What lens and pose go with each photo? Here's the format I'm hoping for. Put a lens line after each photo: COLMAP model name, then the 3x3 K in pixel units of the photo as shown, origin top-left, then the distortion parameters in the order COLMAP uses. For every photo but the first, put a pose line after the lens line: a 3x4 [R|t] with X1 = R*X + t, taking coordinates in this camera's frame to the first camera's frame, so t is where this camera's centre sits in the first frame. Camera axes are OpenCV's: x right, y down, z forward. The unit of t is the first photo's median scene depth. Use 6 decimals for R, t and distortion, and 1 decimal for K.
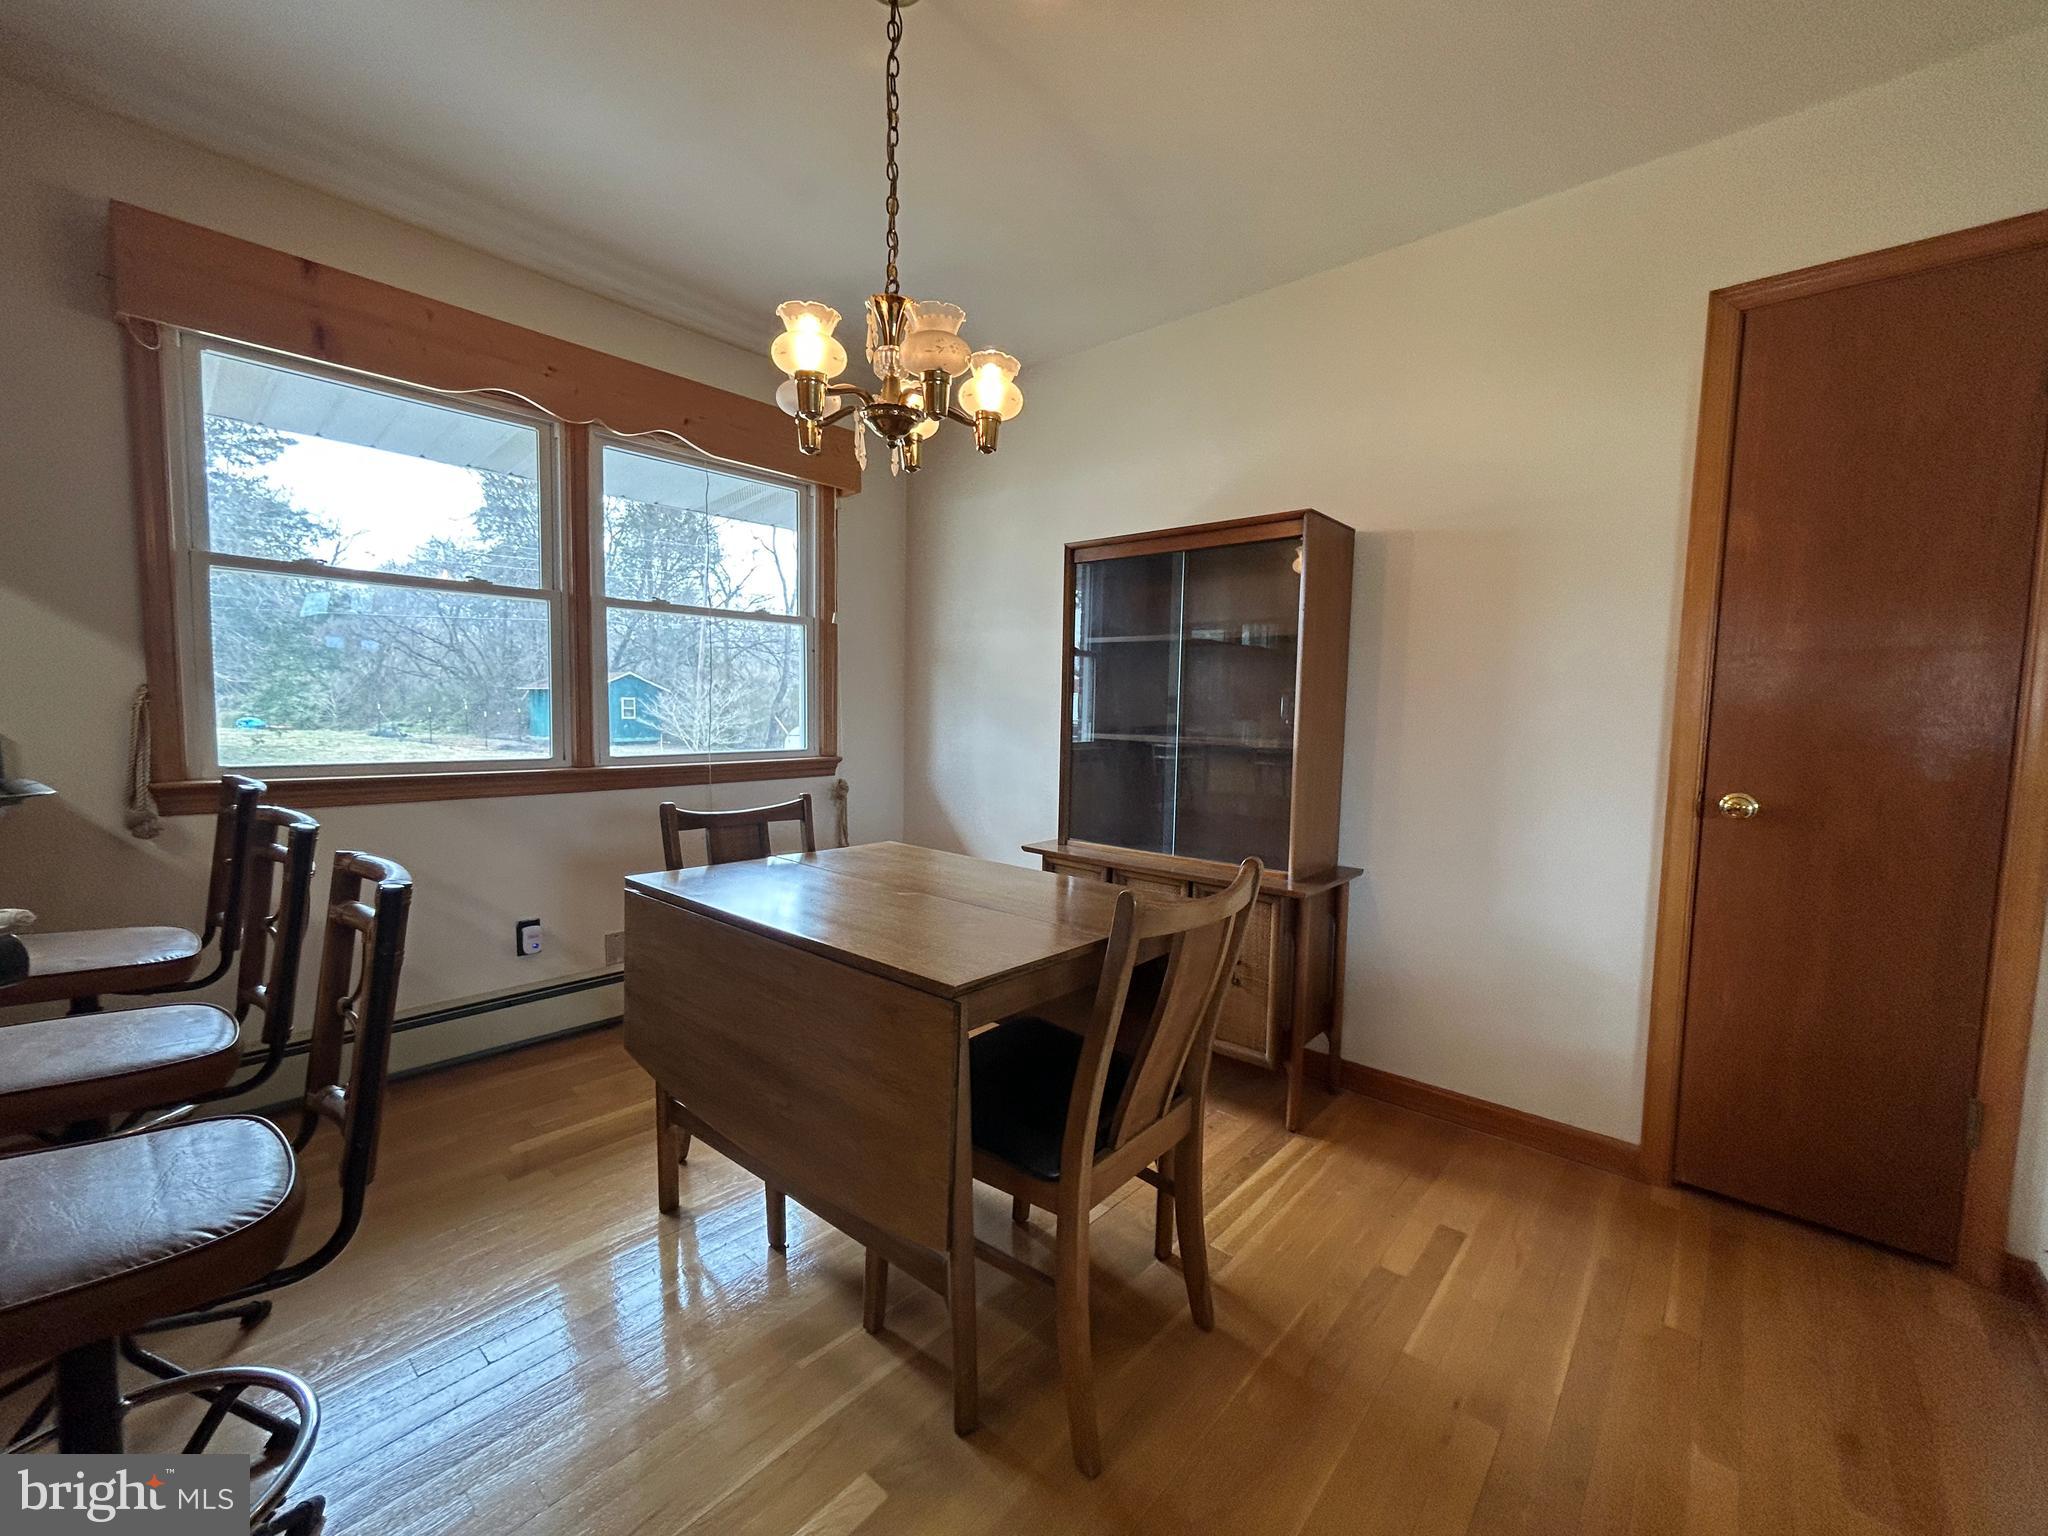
lens RADIAL K [[828.7, 0, 1030.8], [0, 828.7, 764.4], [0, 0, 1]] dist [0.001136, 0.000127]
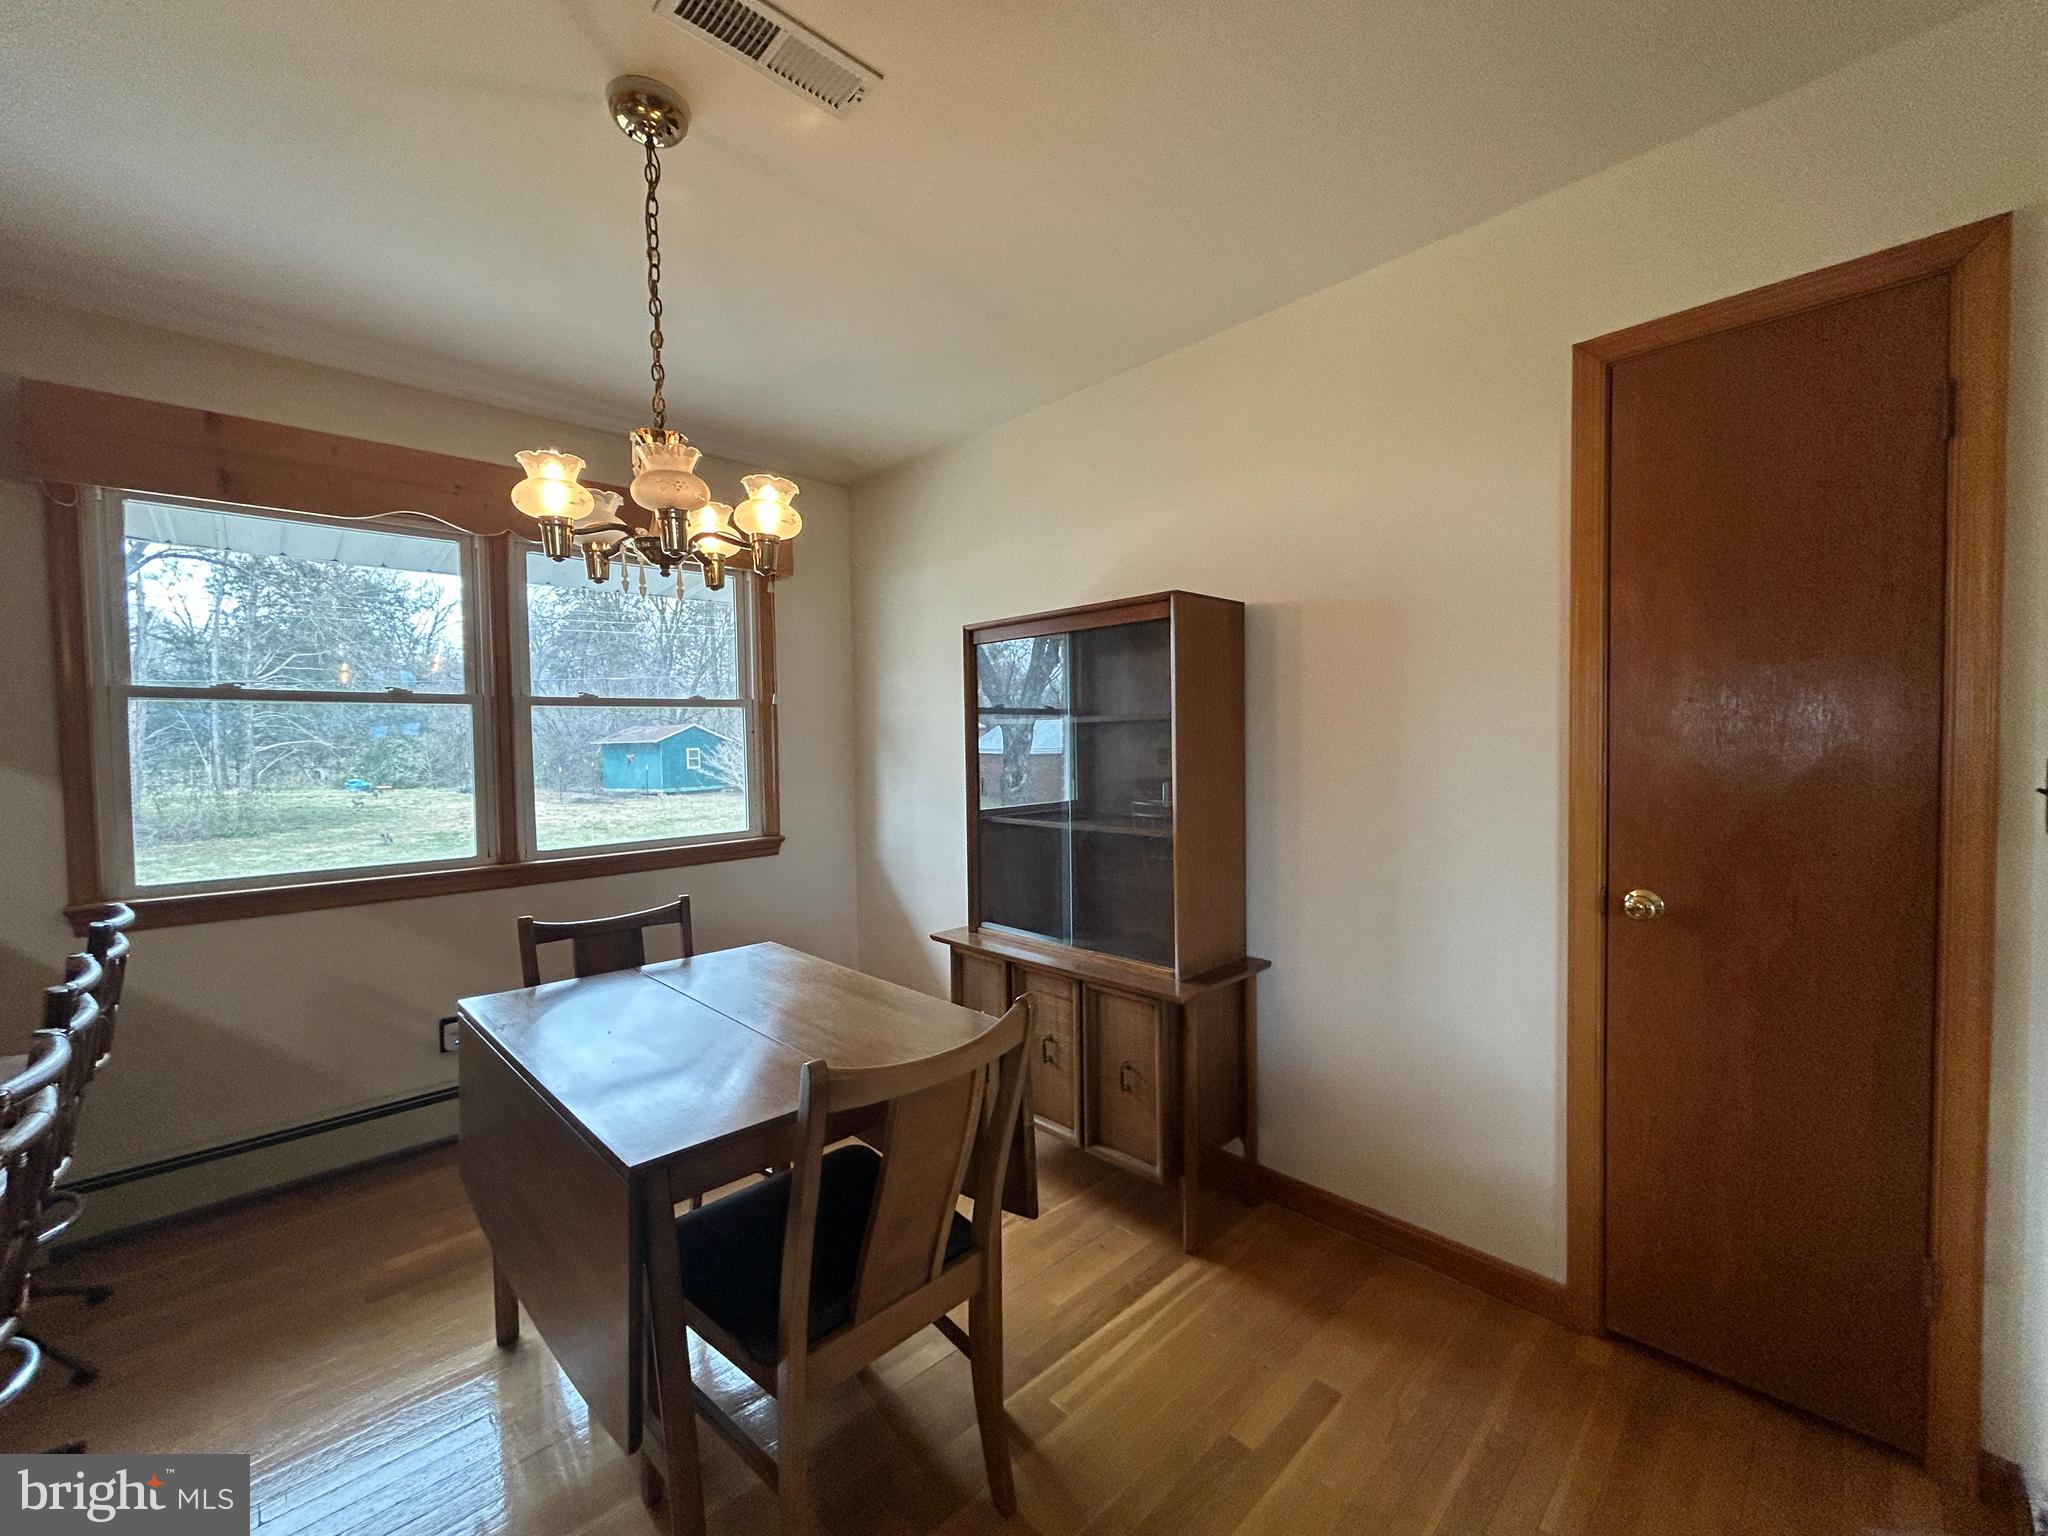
lens RADIAL K [[828.7, 0, 1020.1], [0, 828.7, 764.4], [0, 0, 1]] dist [0.001136, 0.000127]
pose [[0.995555, -0.033781, -0.087920, 0.248146], [0.030172, 0.998659, -0.042065, -0.076726], [0.089223, 0.039225, 0.995239, 0.043922]]
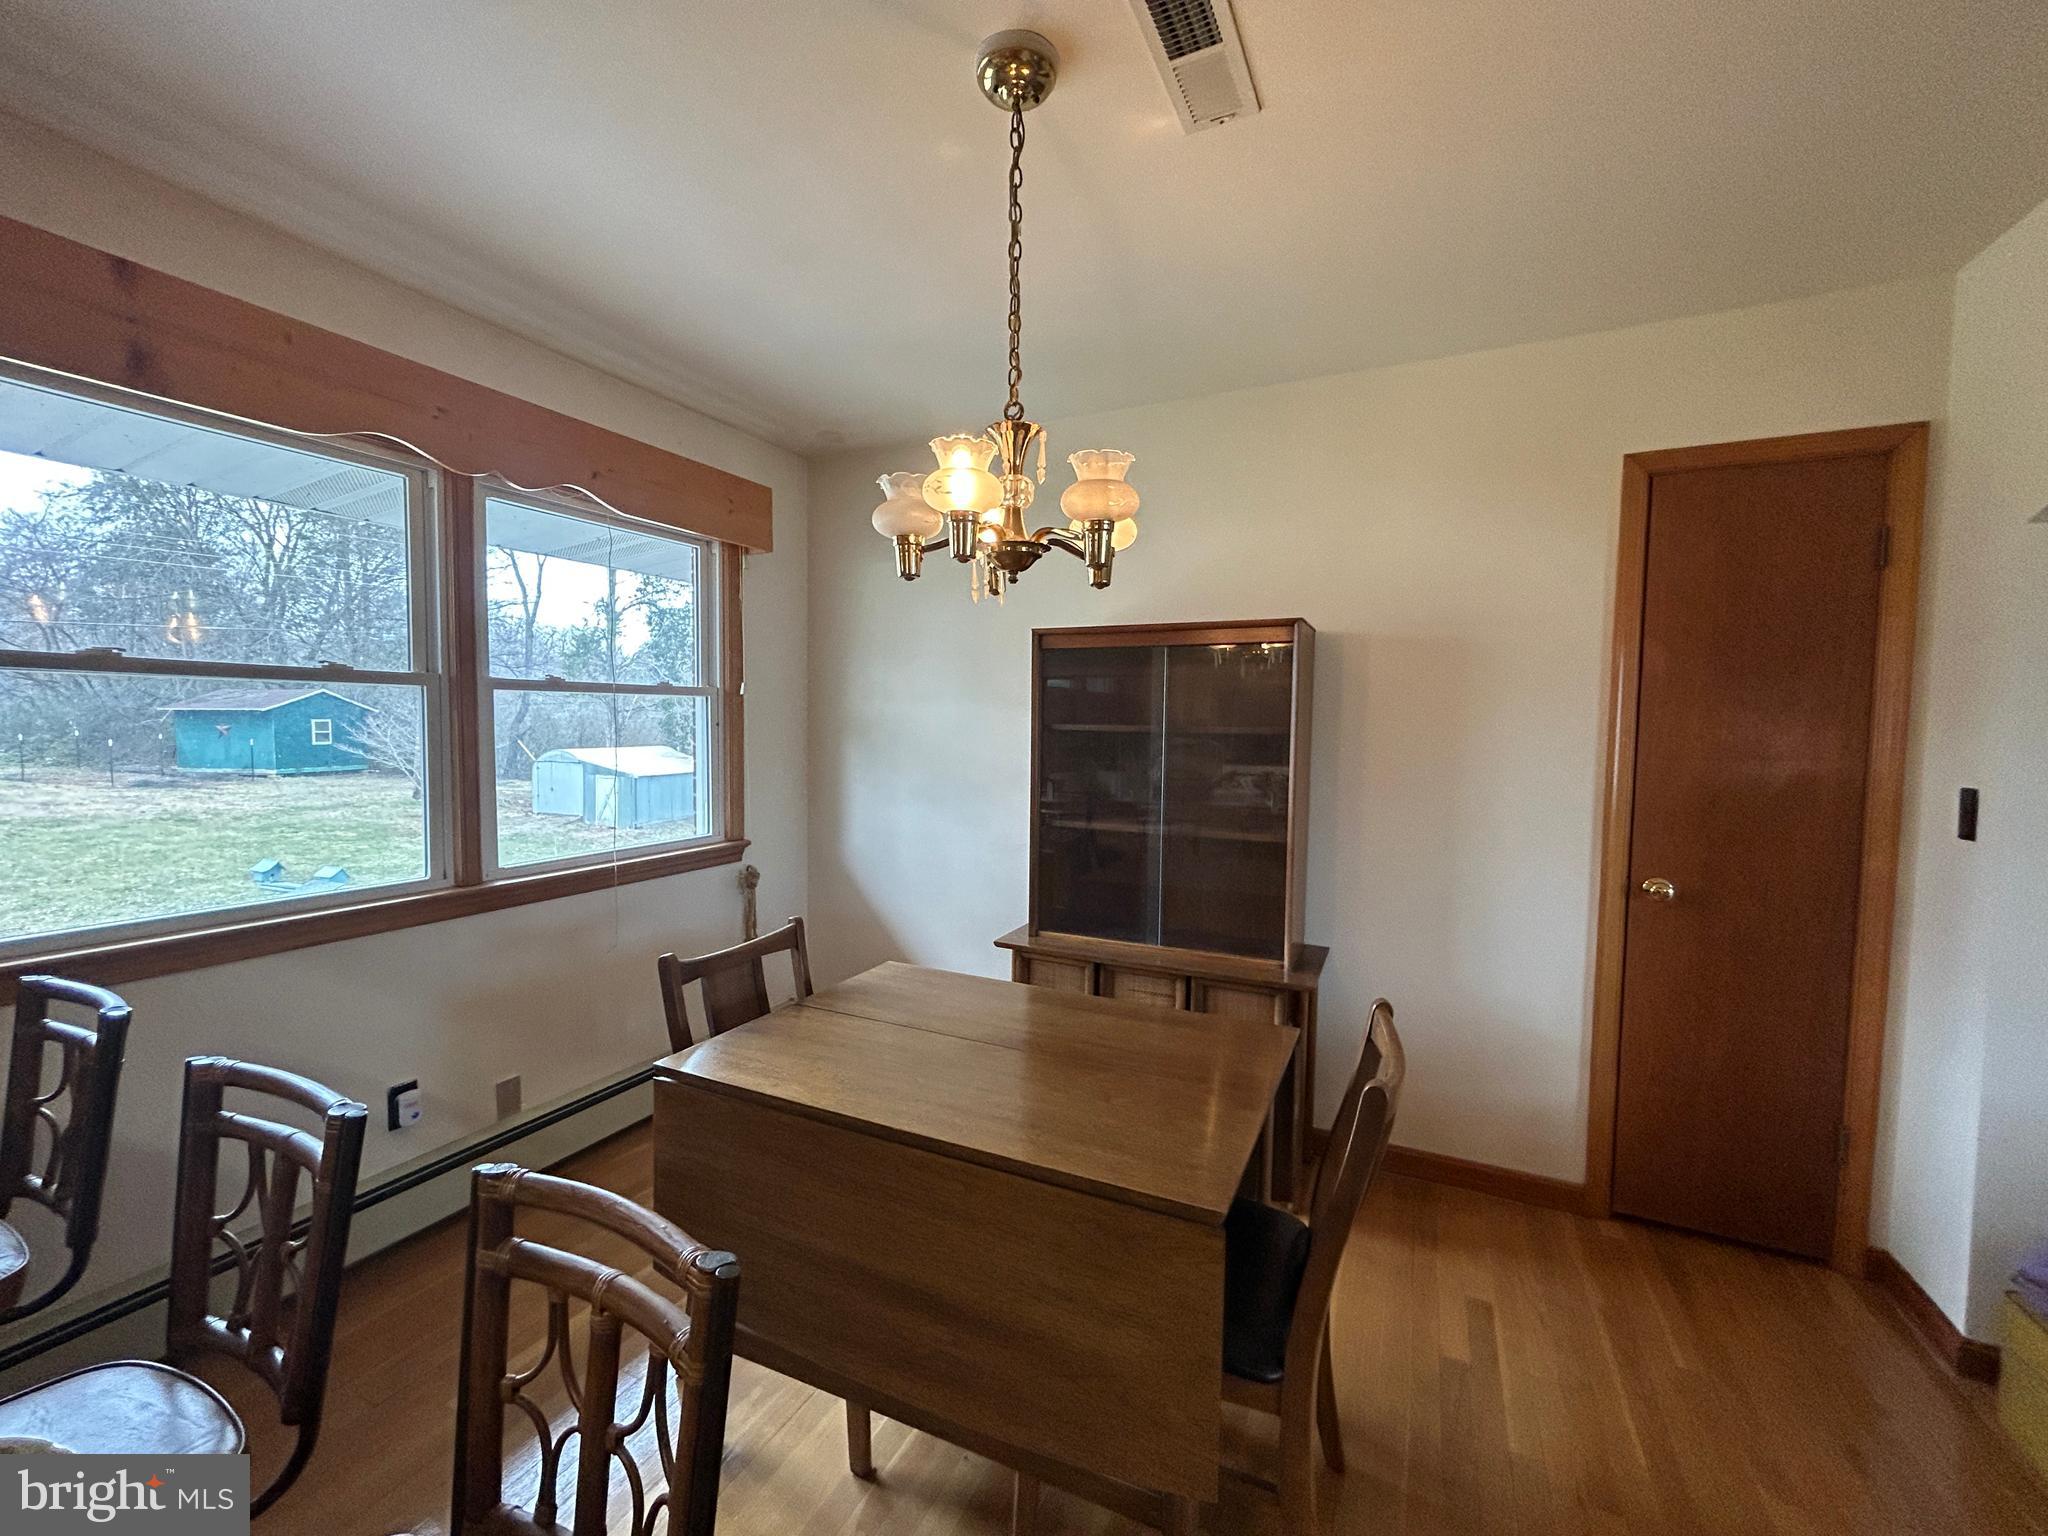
lens RADIAL K [[828.7, 0, 1020.2], [0, 828.7, 763.7], [0, 0, 1]] dist [0.001136, 0.000127]
pose [[0.966186, -0.021450, 0.256954, -0.295733], [0.025494, 0.999598, -0.012420, -0.126061], [-0.256584, 0.018551, 0.966344, 0.084394]]
